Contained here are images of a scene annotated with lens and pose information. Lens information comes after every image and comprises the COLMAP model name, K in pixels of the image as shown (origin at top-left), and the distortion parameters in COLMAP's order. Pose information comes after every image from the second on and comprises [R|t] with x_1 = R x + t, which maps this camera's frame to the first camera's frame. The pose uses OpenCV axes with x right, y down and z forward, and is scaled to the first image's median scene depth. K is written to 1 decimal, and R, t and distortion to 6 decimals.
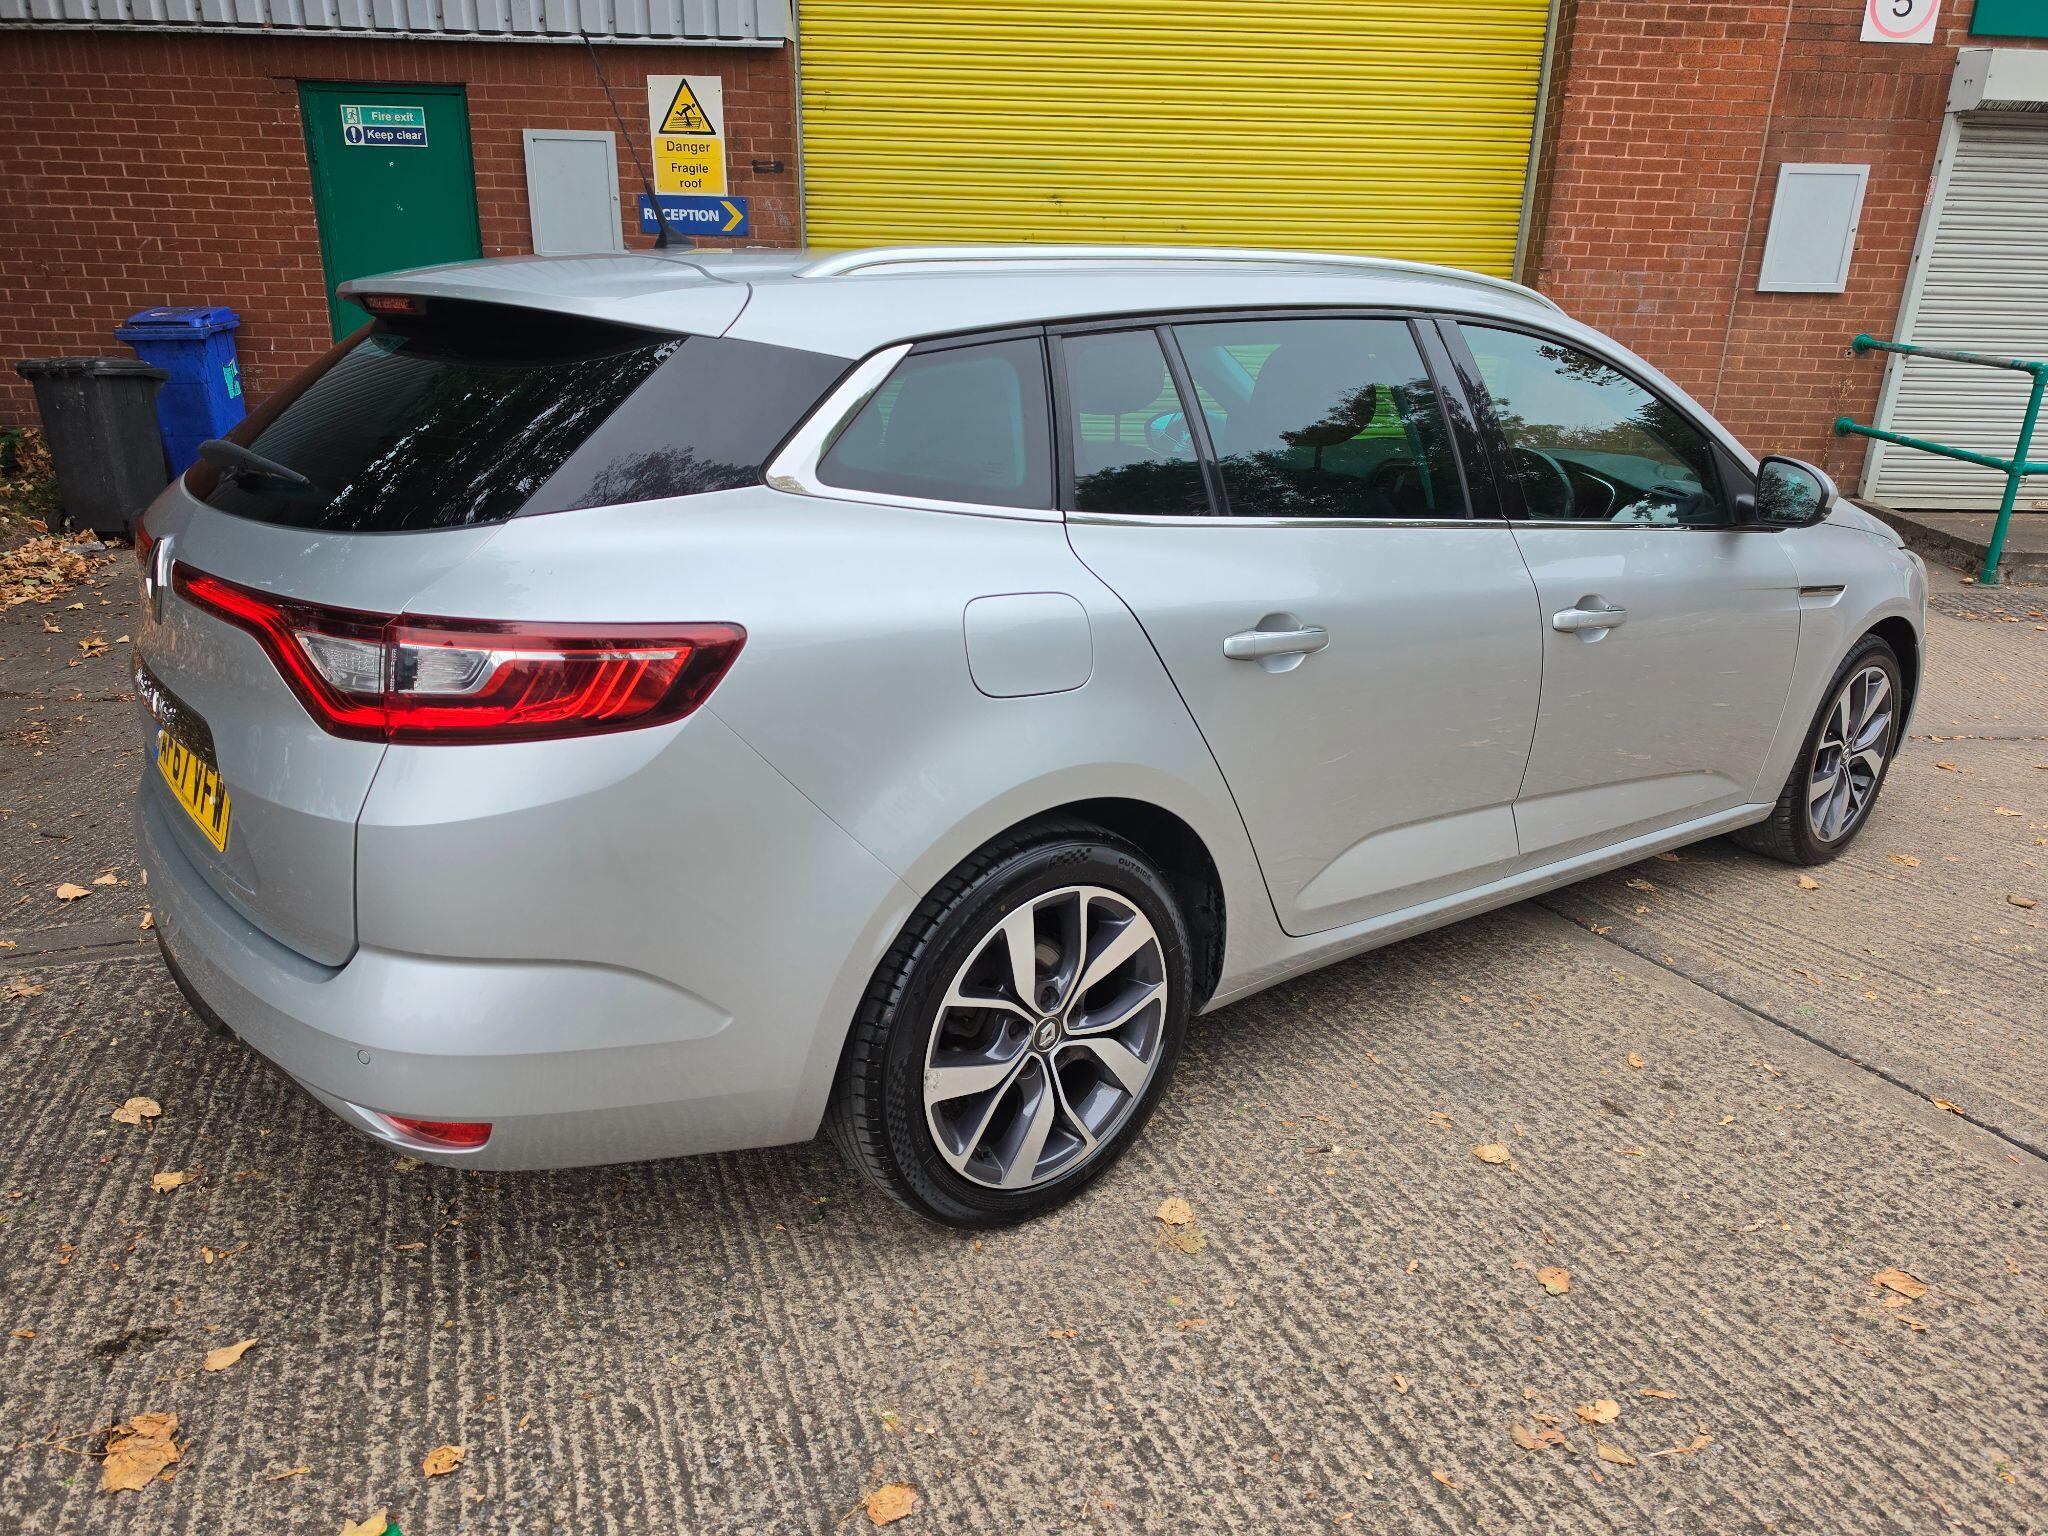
lens RADIAL K [[1436.7, 0, 1041.3], [0, 1436.7, 775.0], [0, 0, 1]] dist [0.007311, -0.010636]
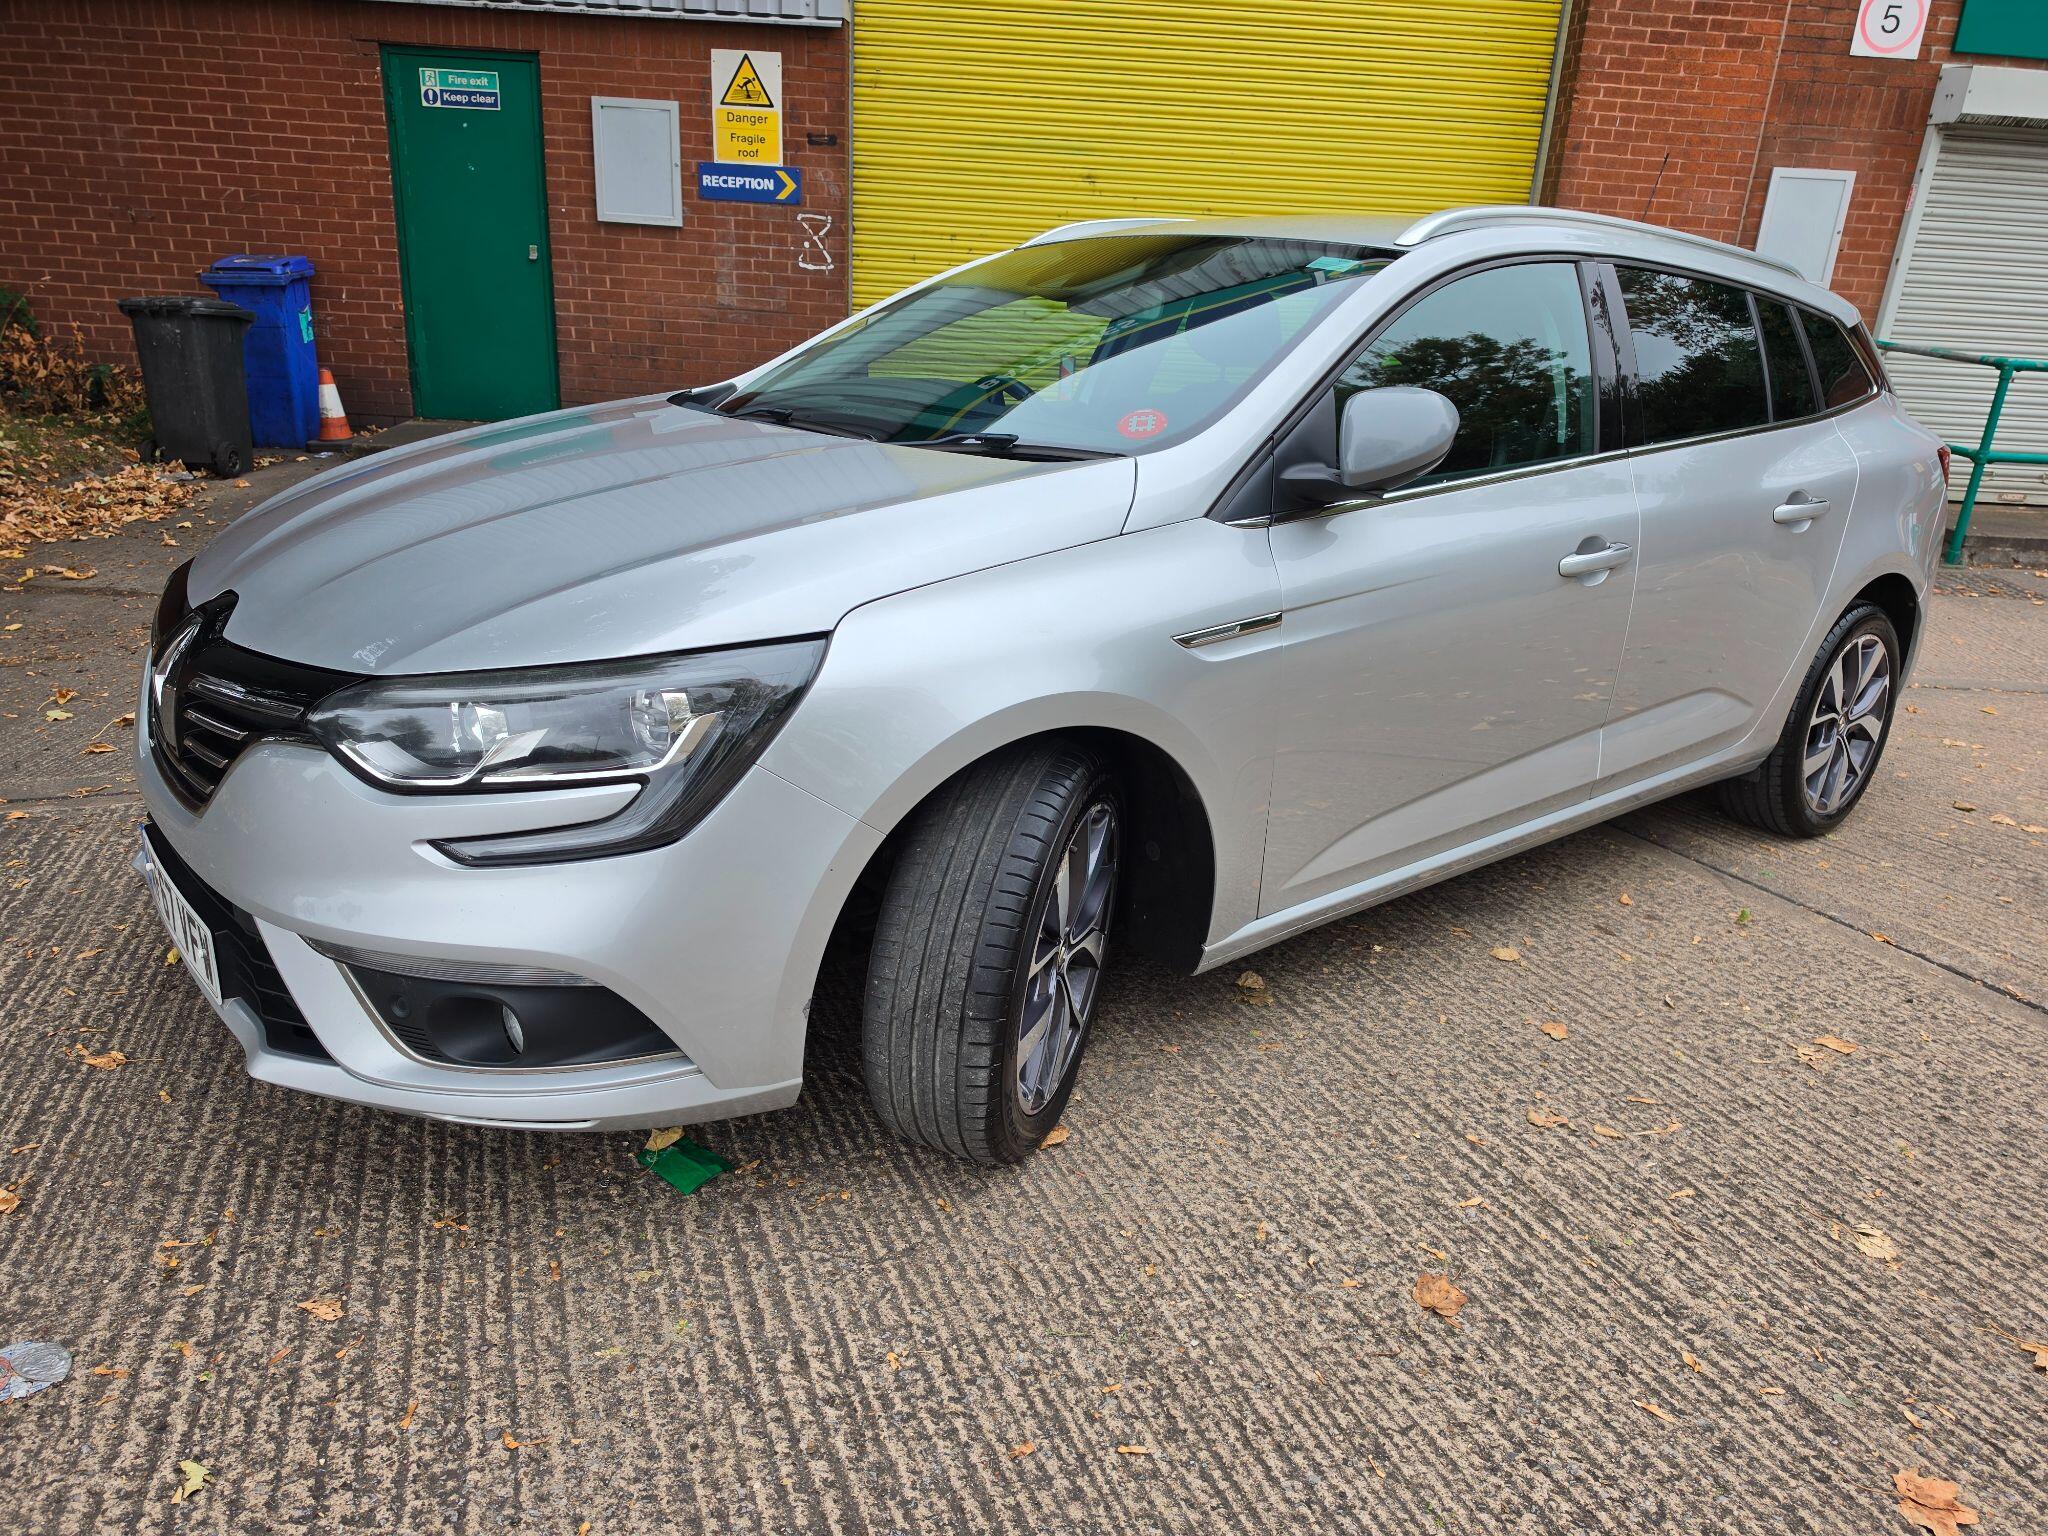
lens RADIAL K [[1443.9, 0, 1034.0], [0, 1443.9, 781.9], [0, 0, 1]] dist [0.036111, -0.049259]
pose [[0.999566, 0.026927, 0.011946, -0.079777], [-0.026980, 0.999627, 0.004284, 0.095252], [-0.011826, -0.004604, 0.999919, -0.170294]]
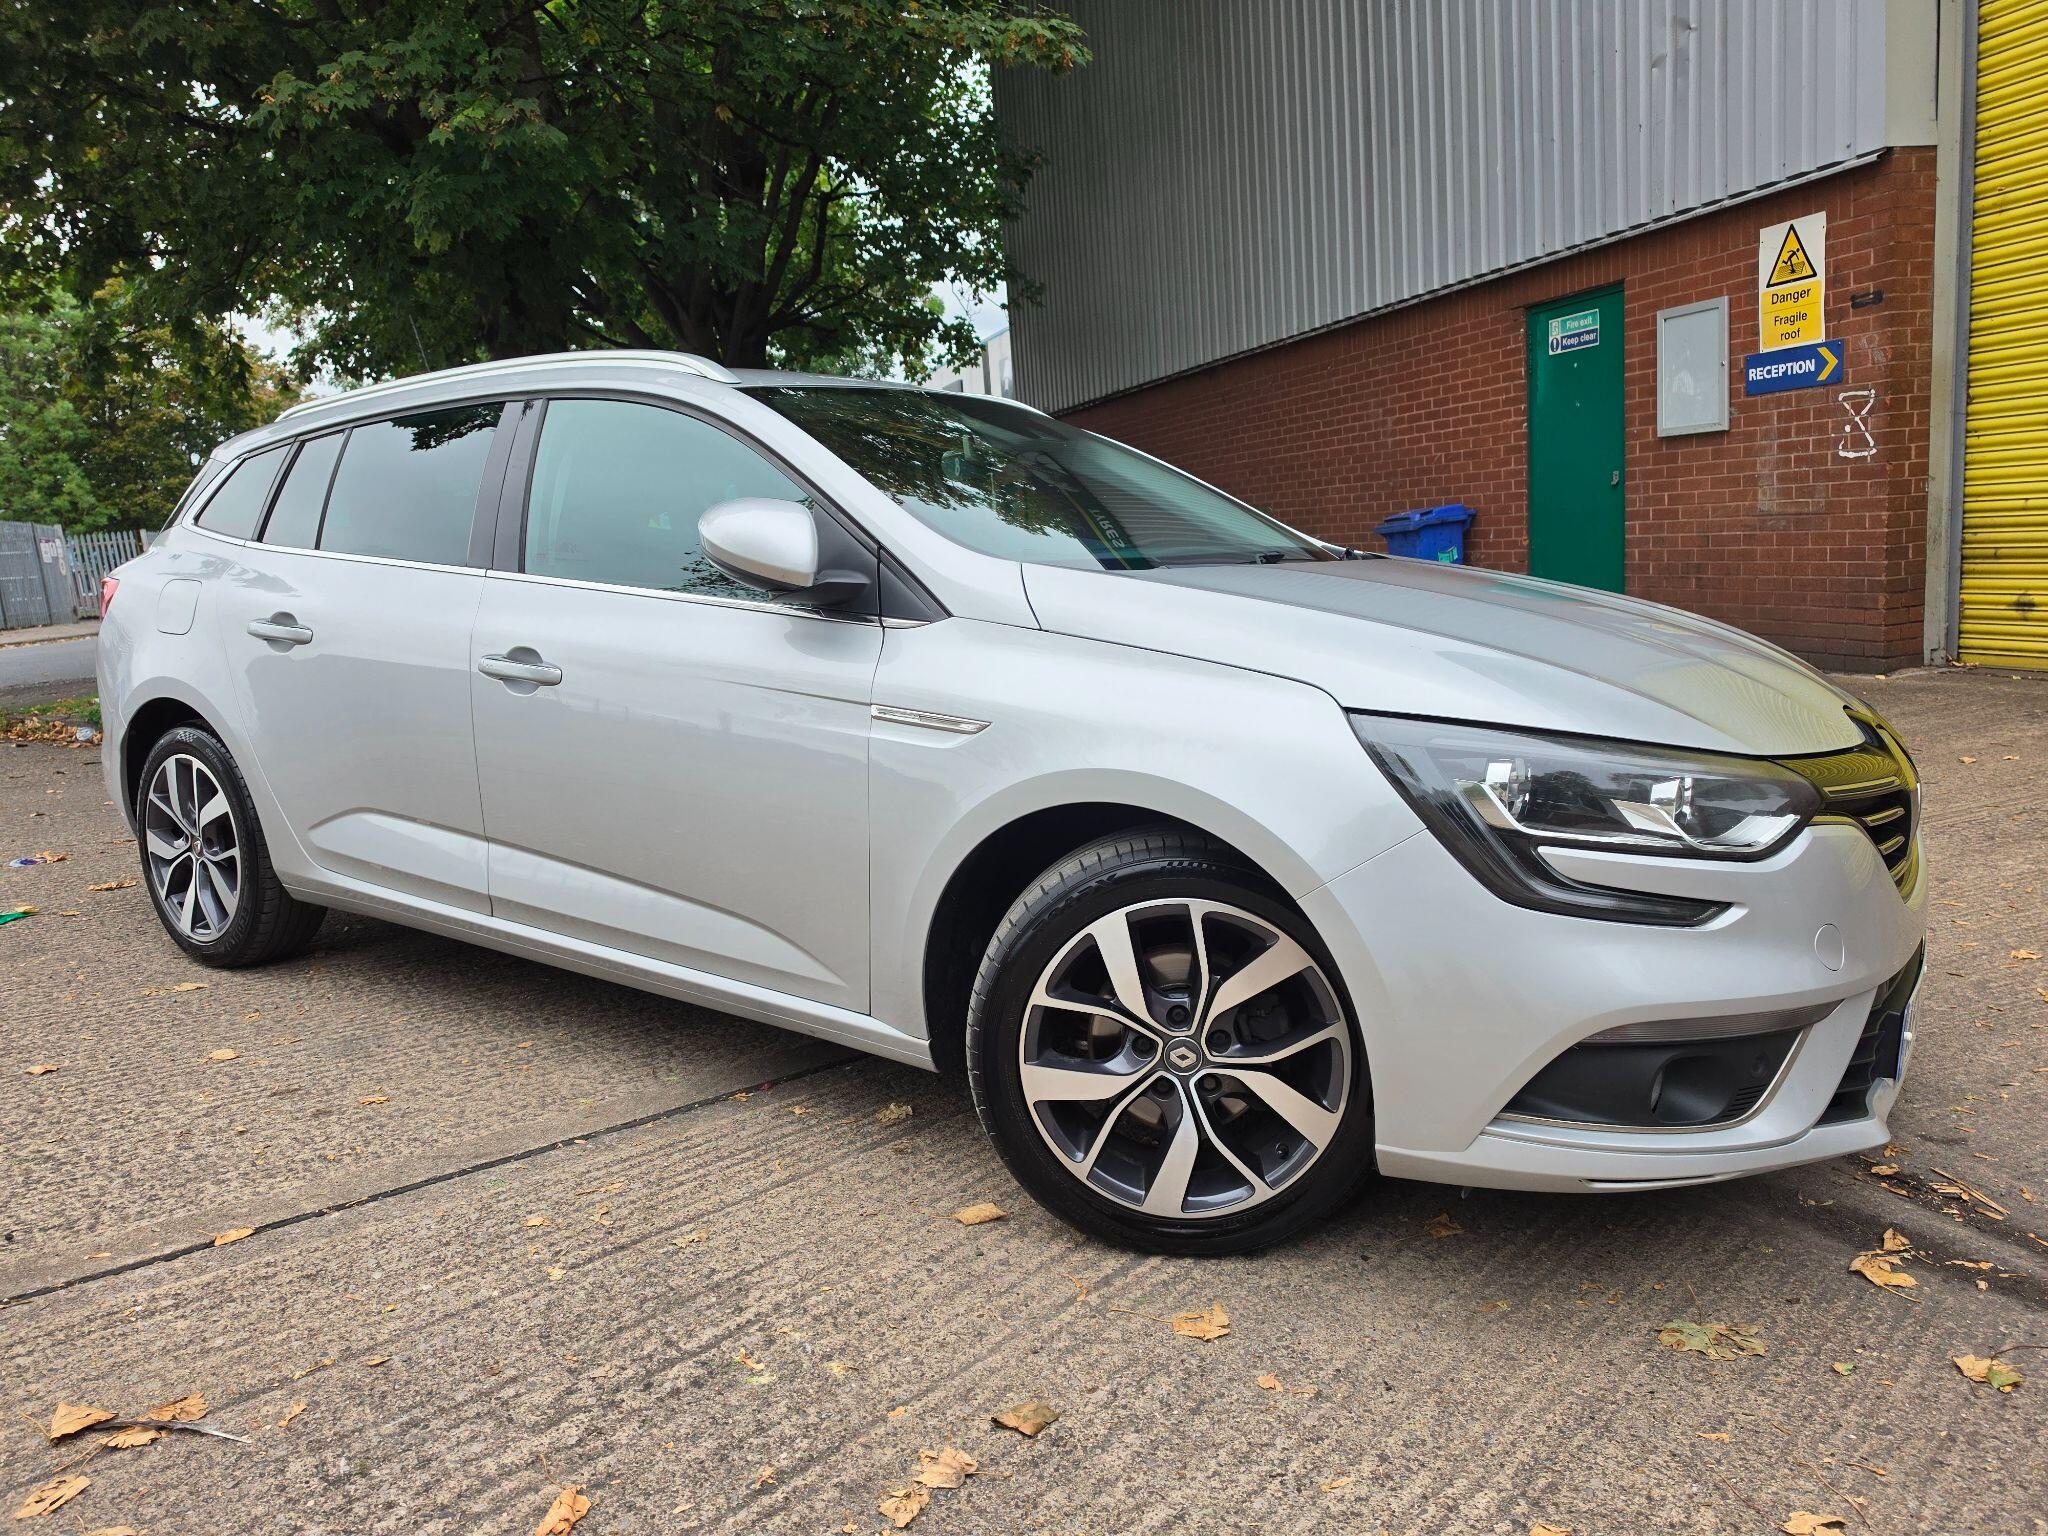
lens RADIAL K [[1445.8, 0, 1028.8], [0, 1445.8, 770.2], [0, 0, 1]] dist [0.043694, -0.063130]
pose [[0.270483, 0.111107, -0.956292, 1.217389], [-0.267128, 0.962976, 0.036328, -0.140781], [0.924922, 0.245626, 0.290149, 0.872196]]
